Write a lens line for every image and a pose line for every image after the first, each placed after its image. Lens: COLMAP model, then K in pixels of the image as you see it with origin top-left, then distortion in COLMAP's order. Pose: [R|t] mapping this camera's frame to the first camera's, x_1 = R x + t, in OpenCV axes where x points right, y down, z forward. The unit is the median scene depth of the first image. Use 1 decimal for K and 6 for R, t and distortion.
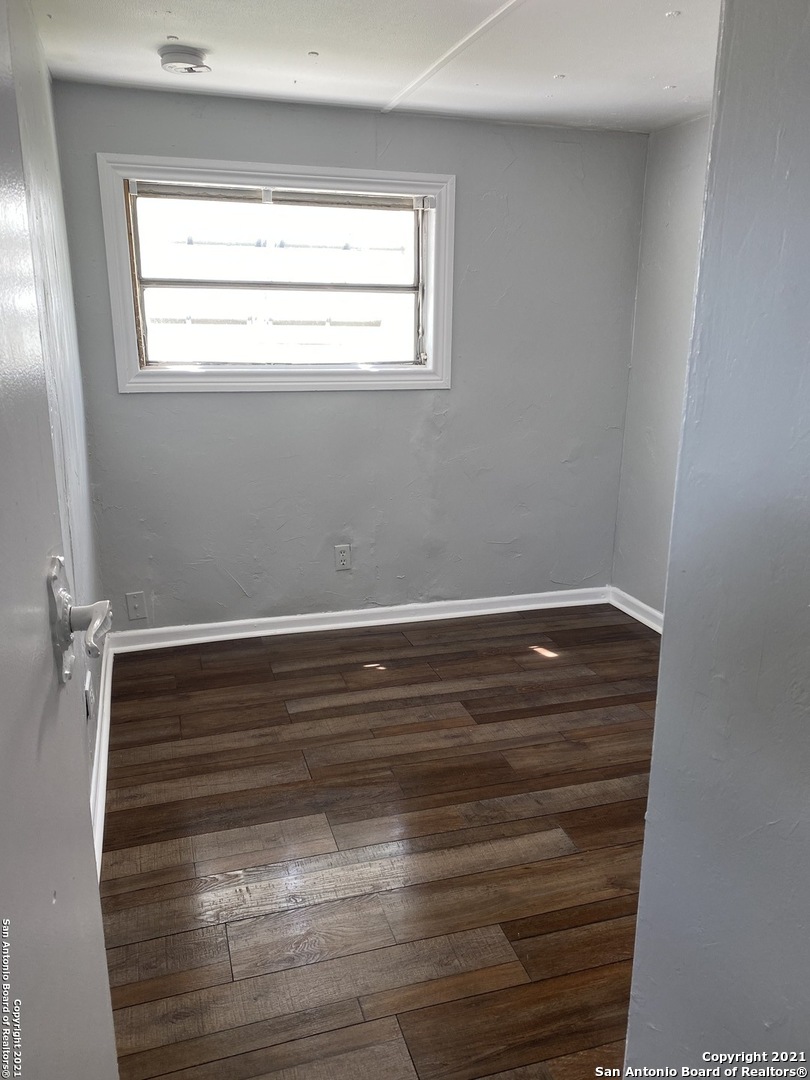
lens RADIAL K [[827.7, 0, 399.2], [0, 827.7, 539.1], [0, 0, 1]] dist [0.021135, -0.019255]
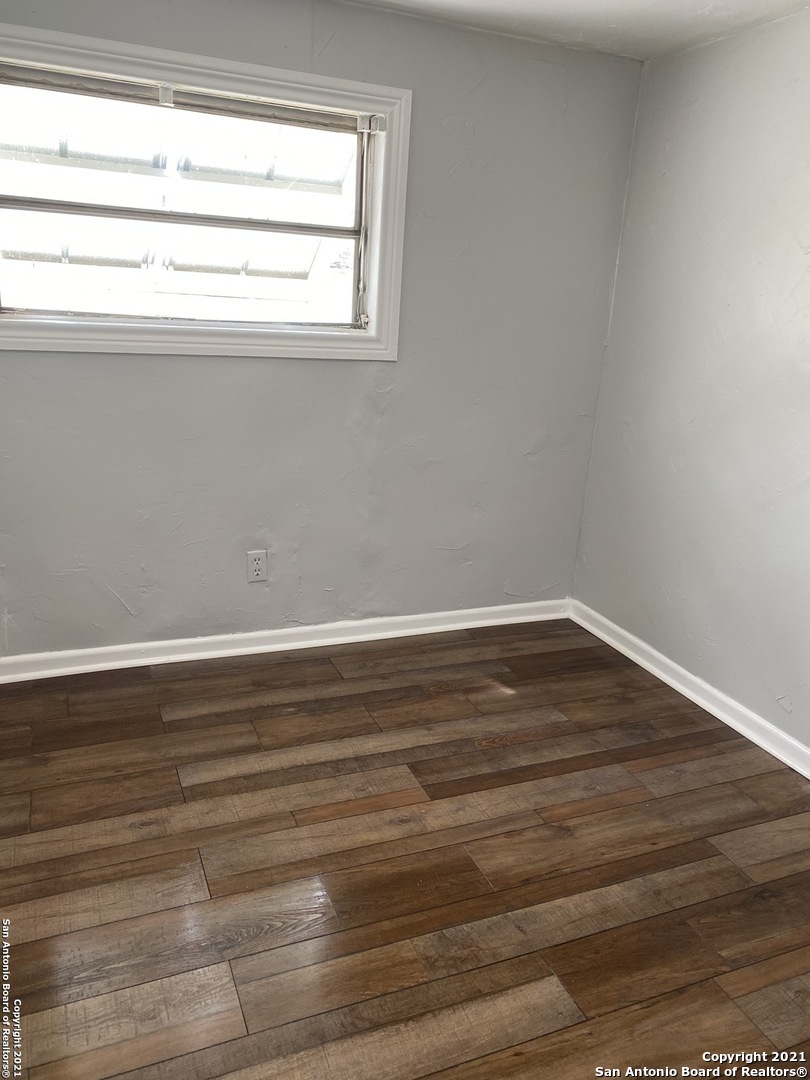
lens RADIAL K [[827.7, 0, 404.0], [0, 827.7, 524.9], [0, 0, 1]] dist [0.021135, -0.019255]
pose [[0.993124, 0.021475, 0.115078, -0.024026], [-0.024649, 0.999352, 0.026230, -0.050624], [-0.114440, -0.028886, 0.993010, 0.225228]]
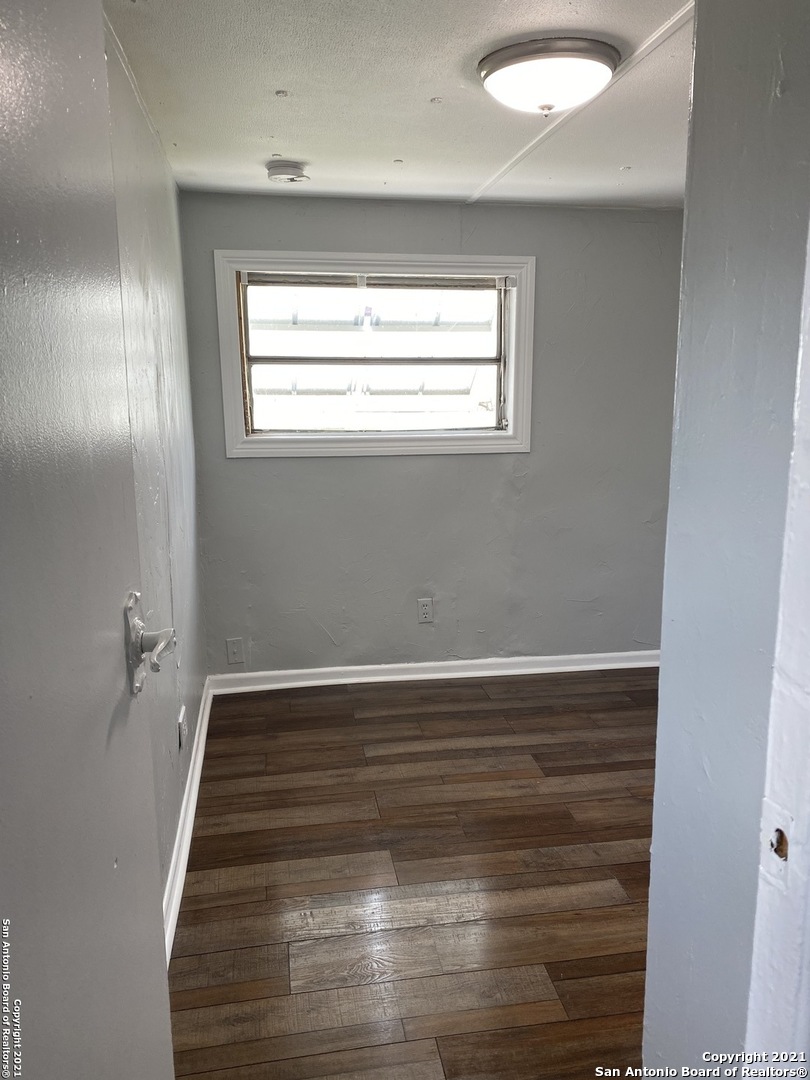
lens RADIAL K [[827.7, 0, 399.3], [0, 827.7, 534.5], [0, 0, 1]] dist [0.021135, -0.019255]
pose [[0.990362, 0.011781, -0.138004, 0.050647], [-0.022514, 0.996817, -0.076473, 0.006856], [0.136664, 0.078843, 0.987475, -0.061765]]
